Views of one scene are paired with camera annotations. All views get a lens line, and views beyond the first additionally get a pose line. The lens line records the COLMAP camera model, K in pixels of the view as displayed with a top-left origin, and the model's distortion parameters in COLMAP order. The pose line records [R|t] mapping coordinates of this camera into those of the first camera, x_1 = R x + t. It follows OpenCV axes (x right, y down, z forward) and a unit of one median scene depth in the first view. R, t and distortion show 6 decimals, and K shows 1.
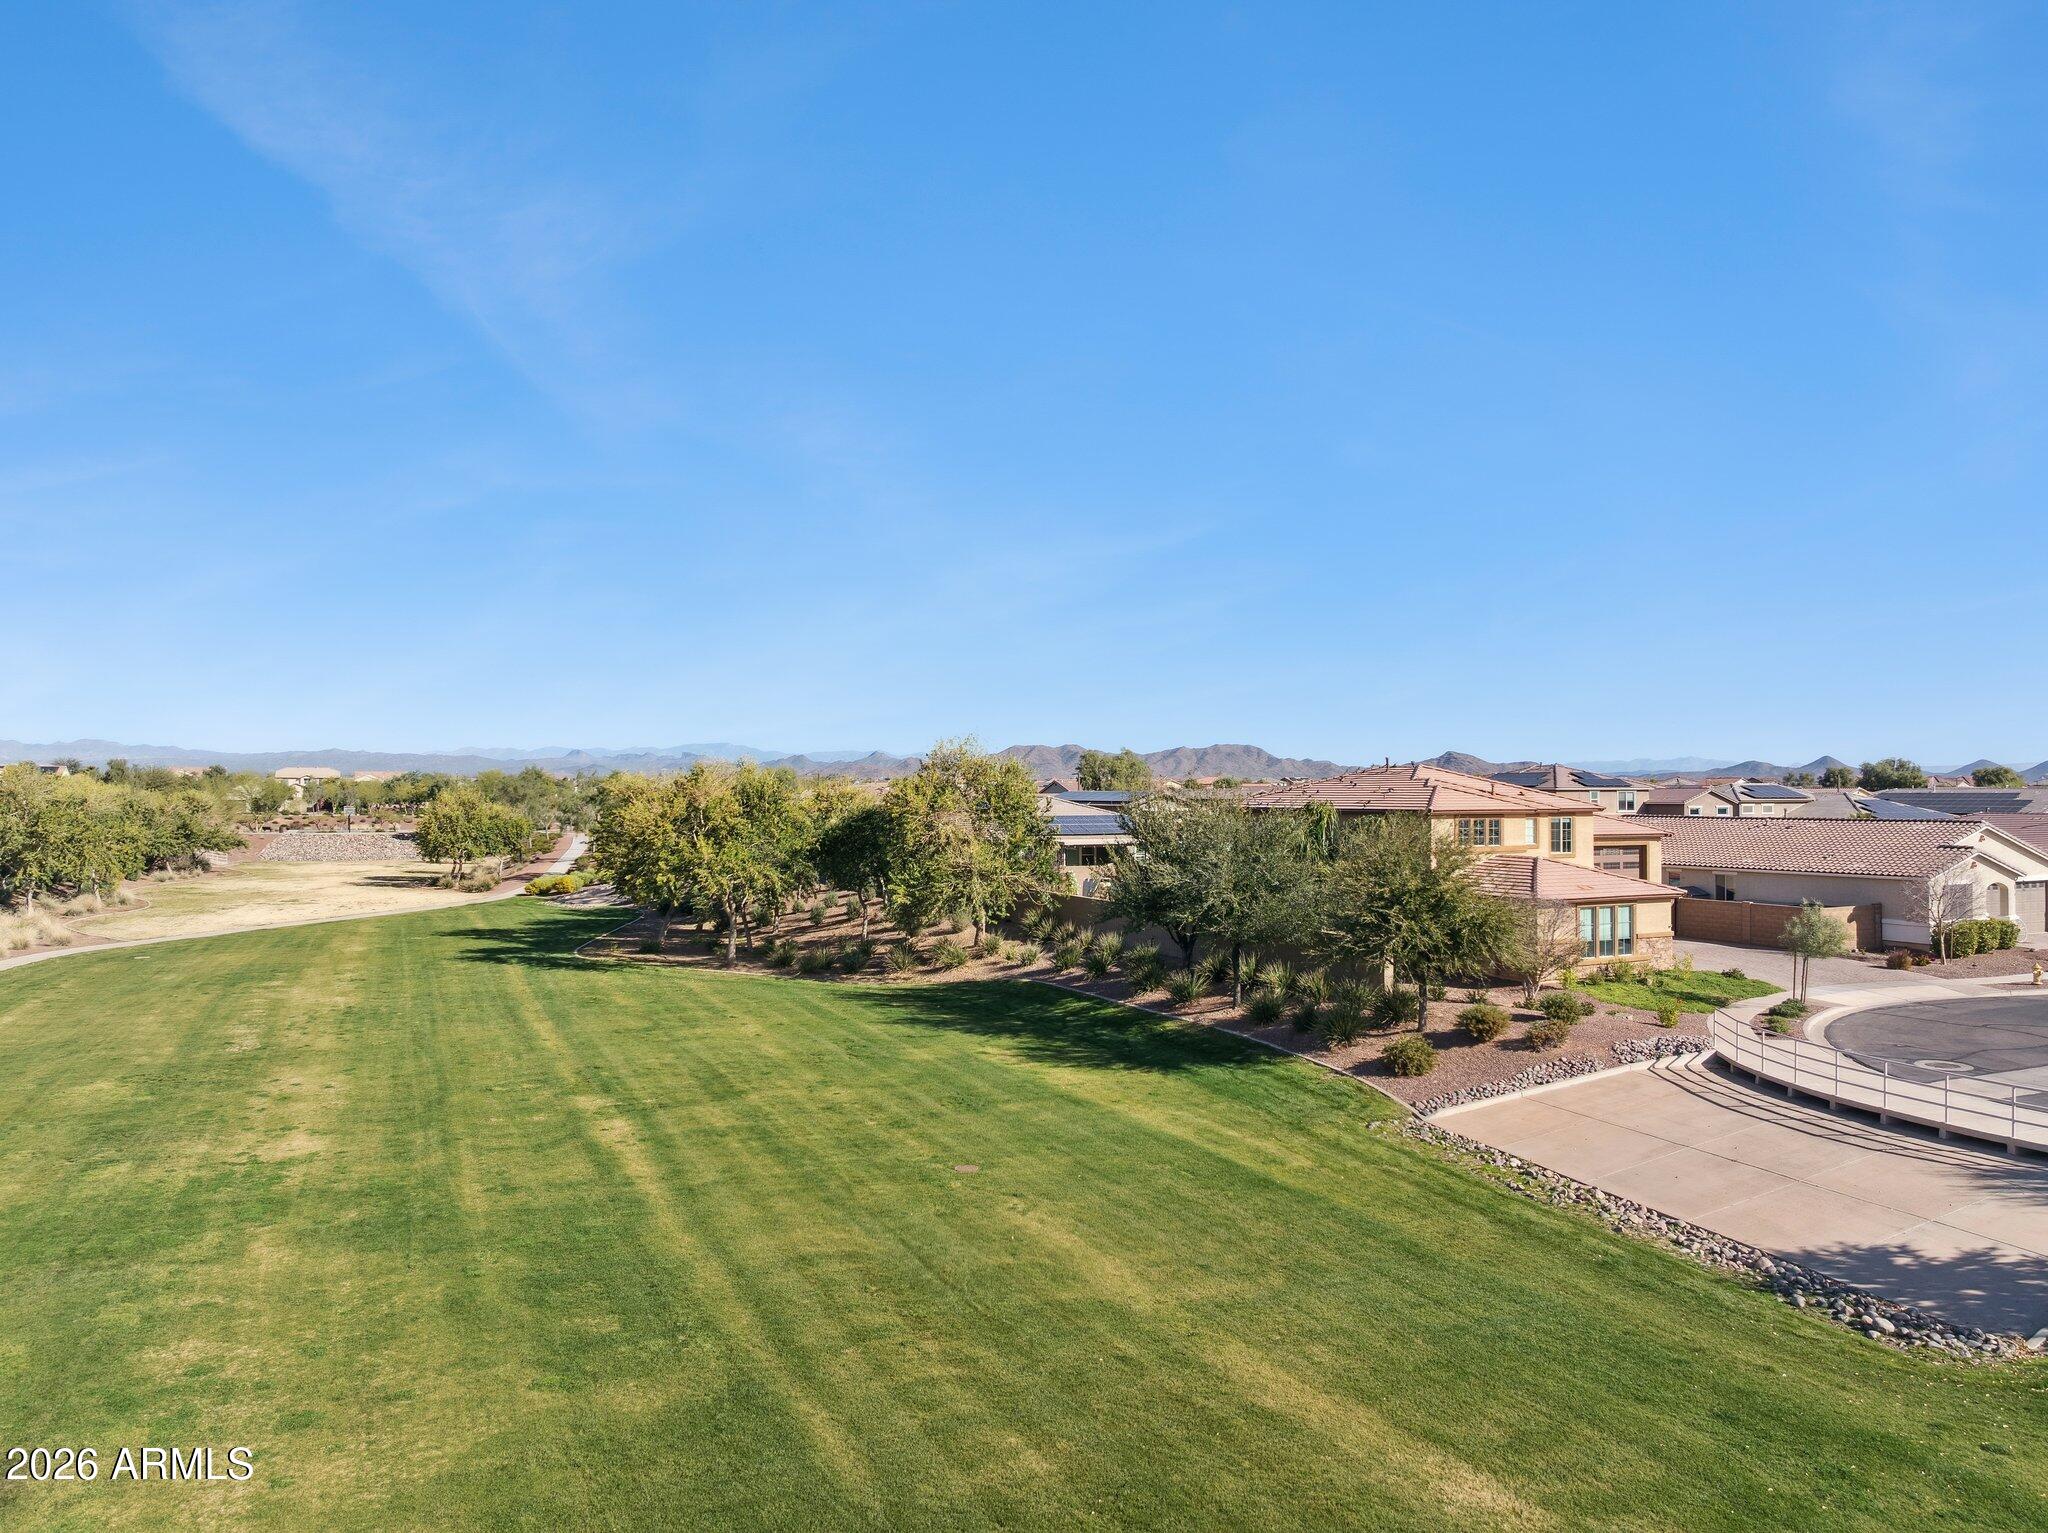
lens RADIAL K [[1446.6, 0, 1024.0], [0, 1446.6, 766.5], [0, 0, 1]] dist [-0.034275, -0.001170]
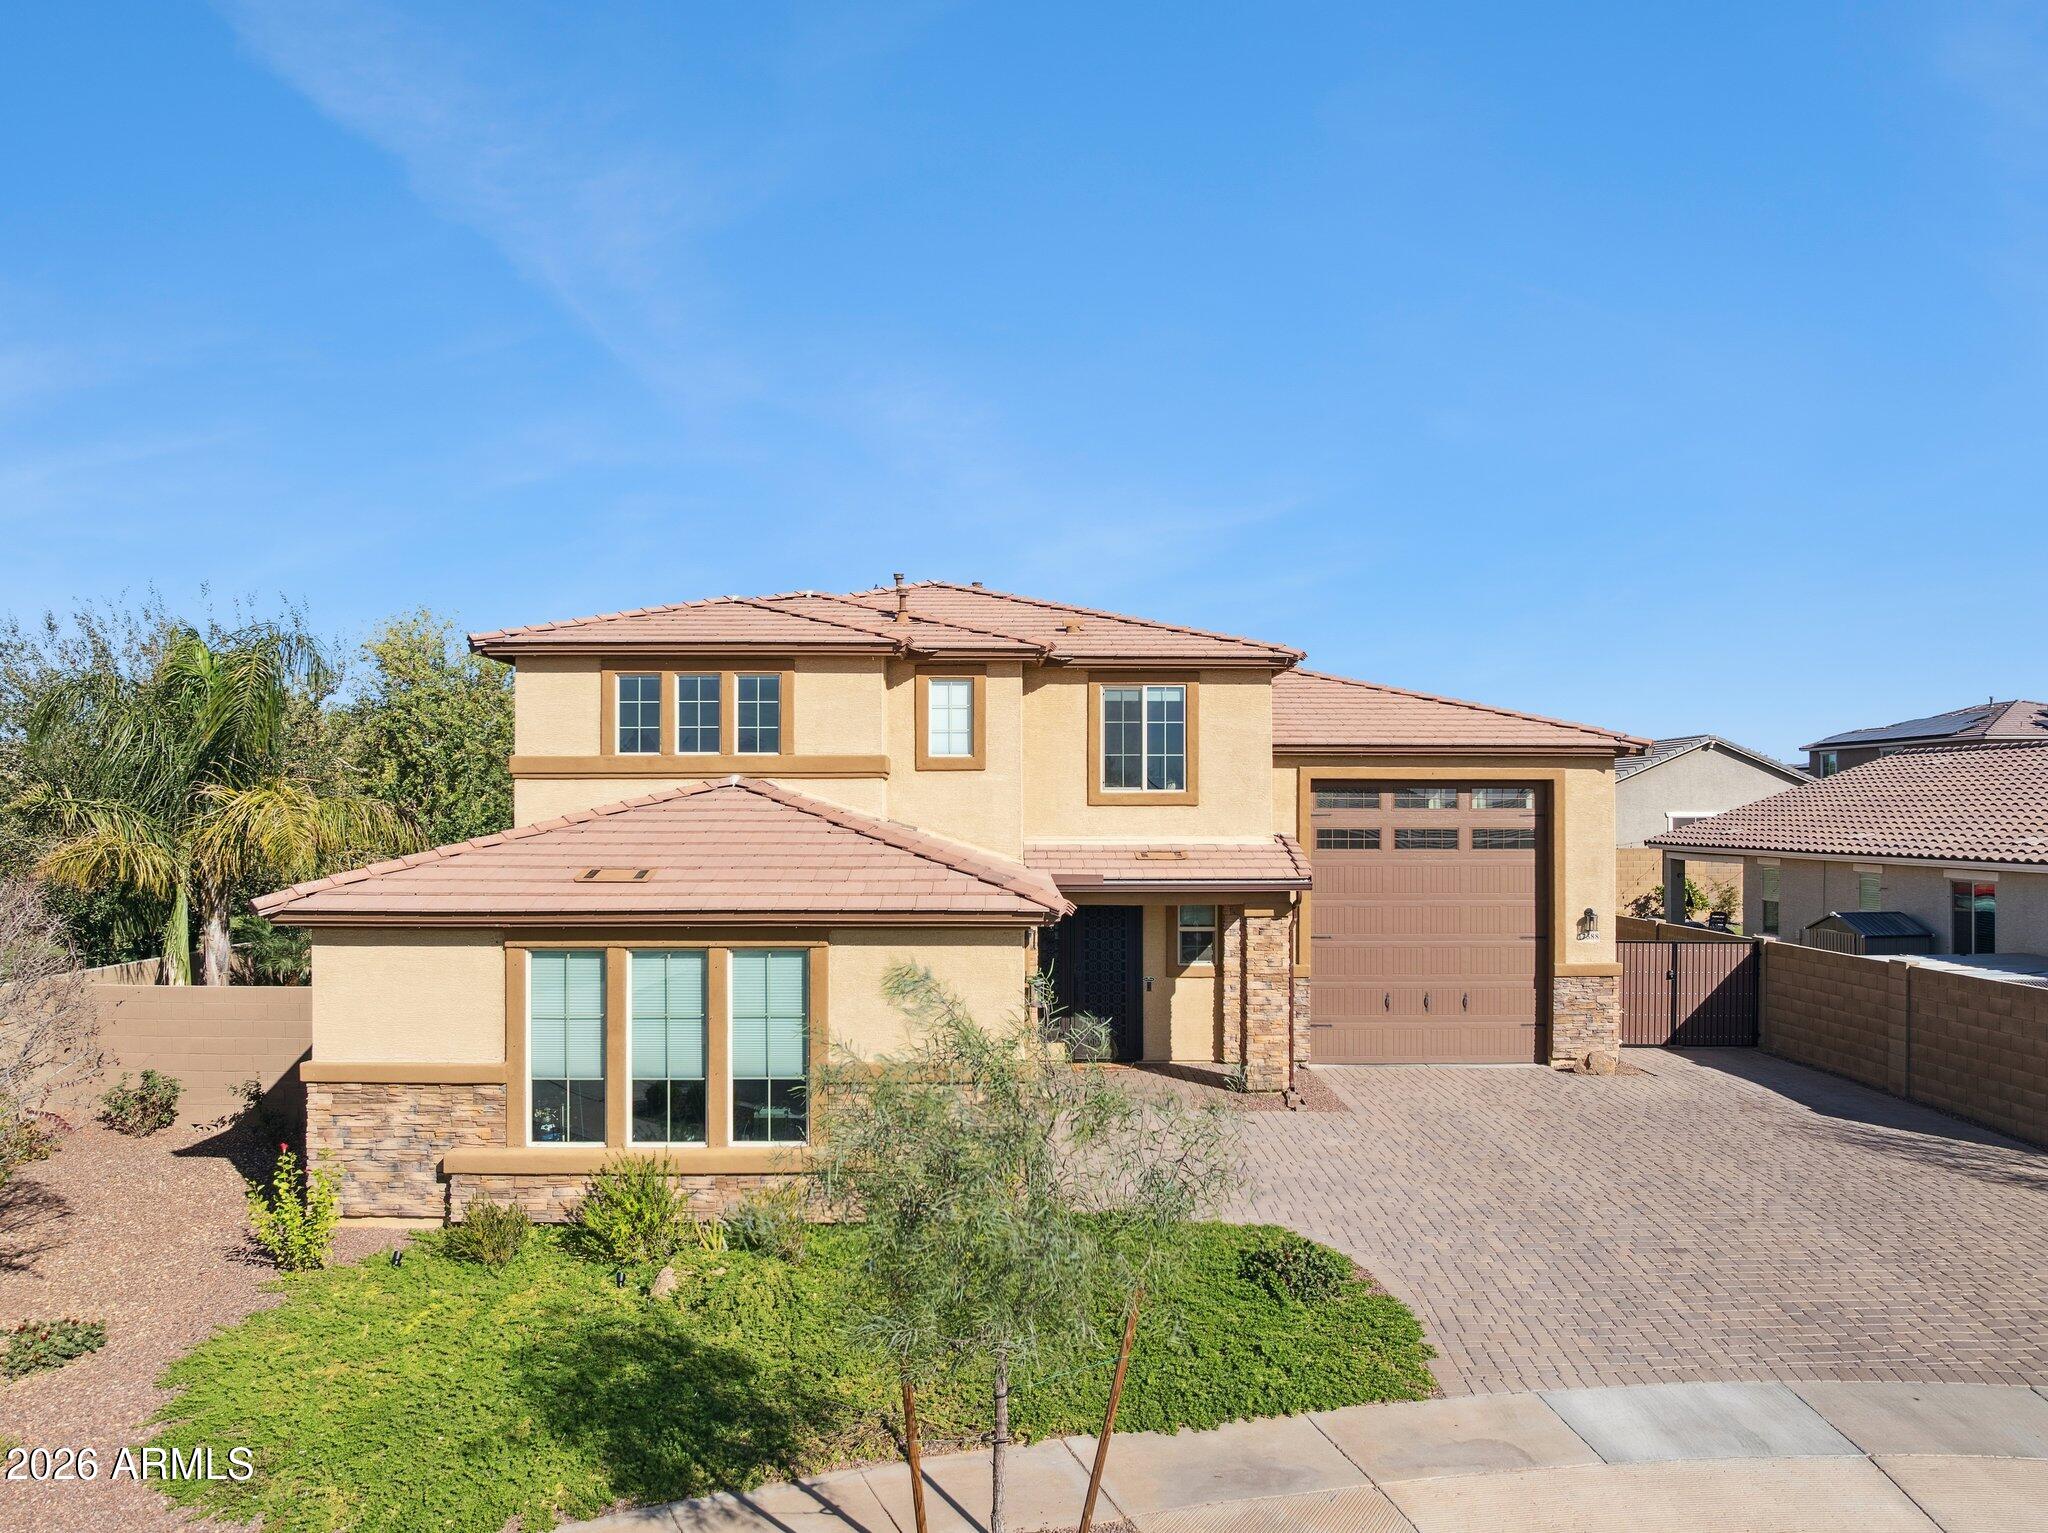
lens RADIAL K [[1461.9, 0, 1024.8], [0, 1461.9, 797.4], [0, 0, 1]] dist [-0.041027, -0.002948]
pose [[0.911680, -0.000633, -0.410900, 0.518772], [0.004924, 0.999944, 0.009385, 0.061908], [0.410871, -0.010579, 0.911632, 0.718612]]
